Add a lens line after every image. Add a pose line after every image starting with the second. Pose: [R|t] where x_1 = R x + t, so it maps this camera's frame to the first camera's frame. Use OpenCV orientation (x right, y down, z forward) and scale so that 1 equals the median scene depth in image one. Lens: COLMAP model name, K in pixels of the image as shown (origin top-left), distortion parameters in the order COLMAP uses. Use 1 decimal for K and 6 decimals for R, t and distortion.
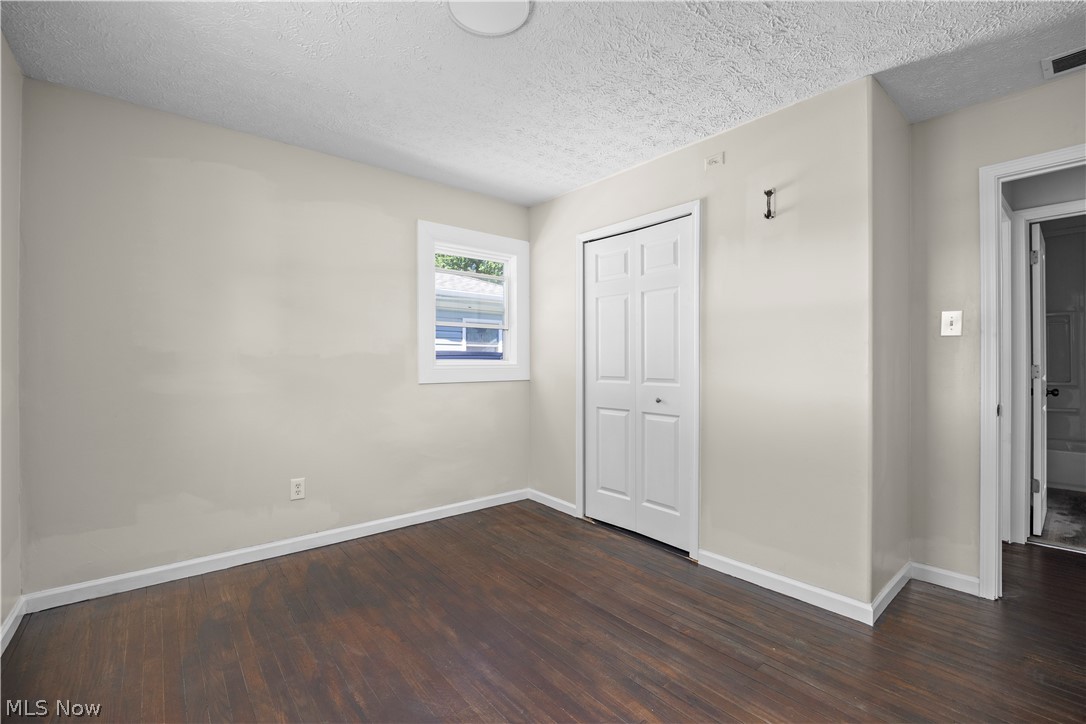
lens RADIAL K [[467.6, 0, 544.6], [0, 467.6, 364.2], [0, 0, 1]] dist [-0.017150, 0.000396]
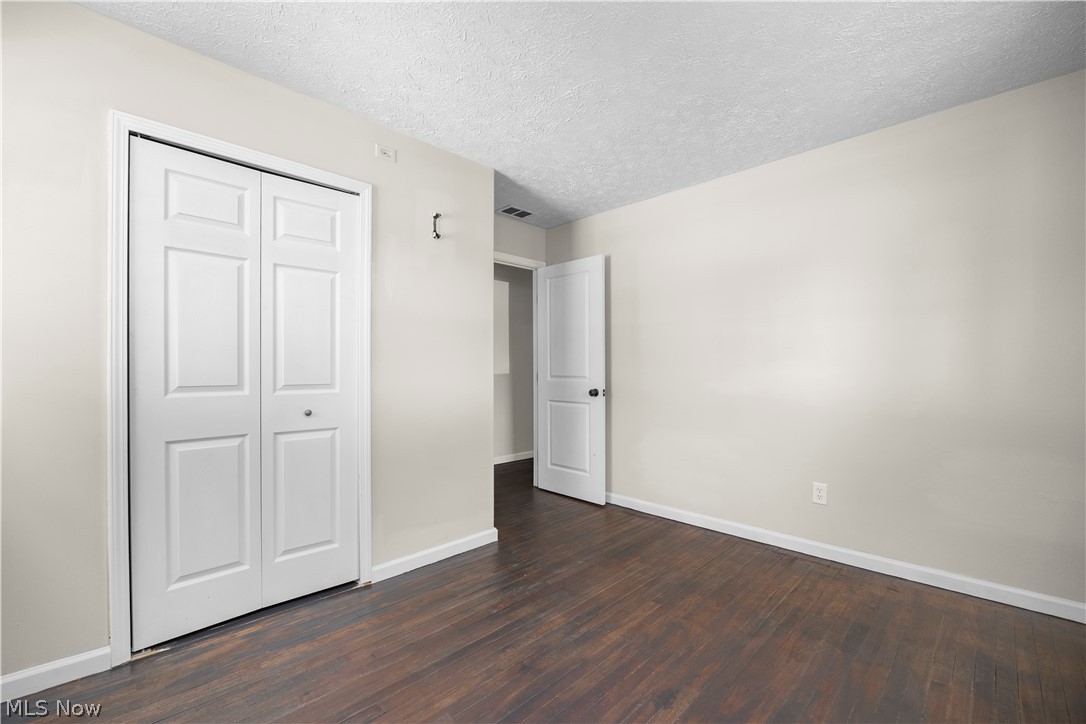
lens RADIAL K [[454.2, 0, 544.3], [0, 454.2, 371.9], [0, 0, 1]] dist [-0.011984, 0.000001]
pose [[-0.086787, -0.012305, 0.996151, -0.609635], [-0.000584, 0.999924, 0.012301, 0.000755], [-0.996227, 0.000486, -0.086787, 0.778224]]
